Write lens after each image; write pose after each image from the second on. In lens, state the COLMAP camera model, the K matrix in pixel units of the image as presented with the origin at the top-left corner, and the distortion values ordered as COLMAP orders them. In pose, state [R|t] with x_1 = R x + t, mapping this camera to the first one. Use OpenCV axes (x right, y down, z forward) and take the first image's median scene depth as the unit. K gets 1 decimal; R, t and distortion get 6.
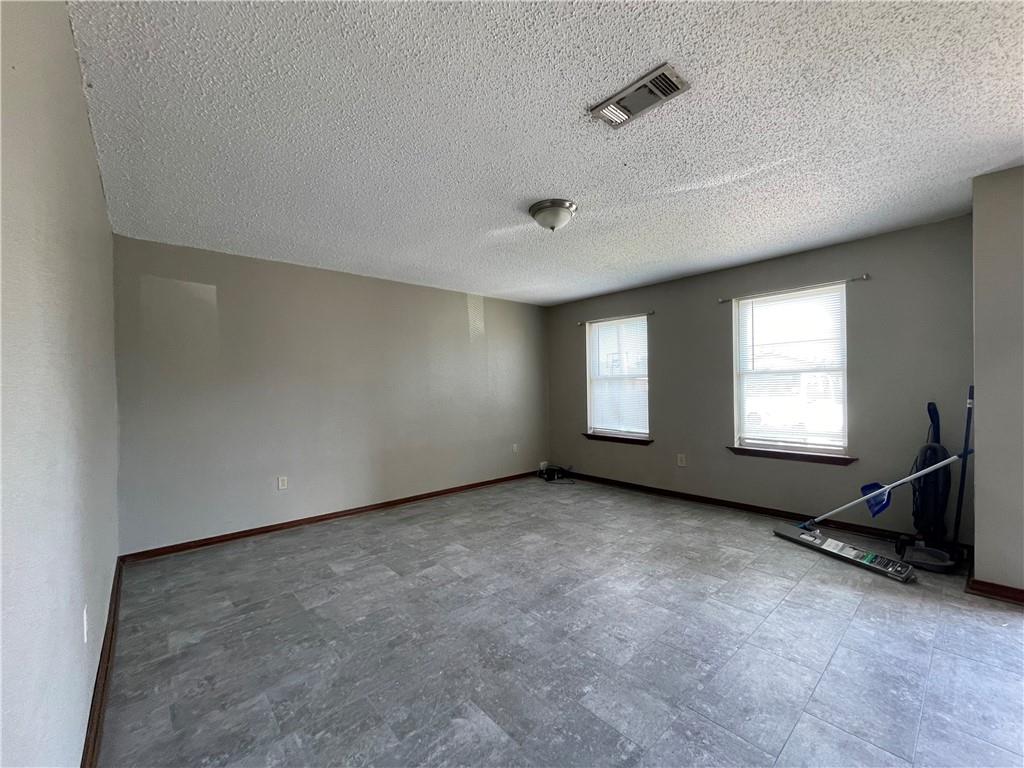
lens RADIAL K [[413.4, 0, 512.1], [0, 413.4, 385.5], [0, 0, 1]] dist [-0.003546, 0.001417]
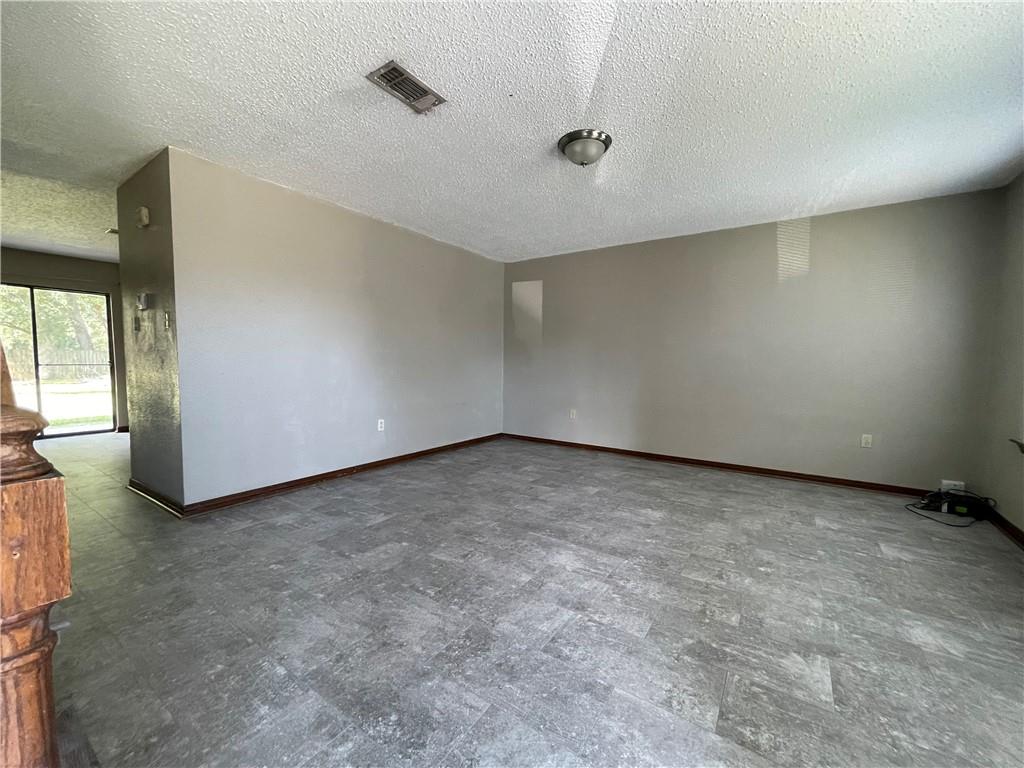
lens RADIAL K [[413.4, 0, 511.8], [0, 413.4, 384.2], [0, 0, 1]] dist [-0.003546, 0.001417]
pose [[0.248721, 0.078462, -0.965392, 0.831620], [-0.010762, 0.996876, 0.078248, 0.029859], [0.968515, -0.009072, 0.248788, 0.512985]]
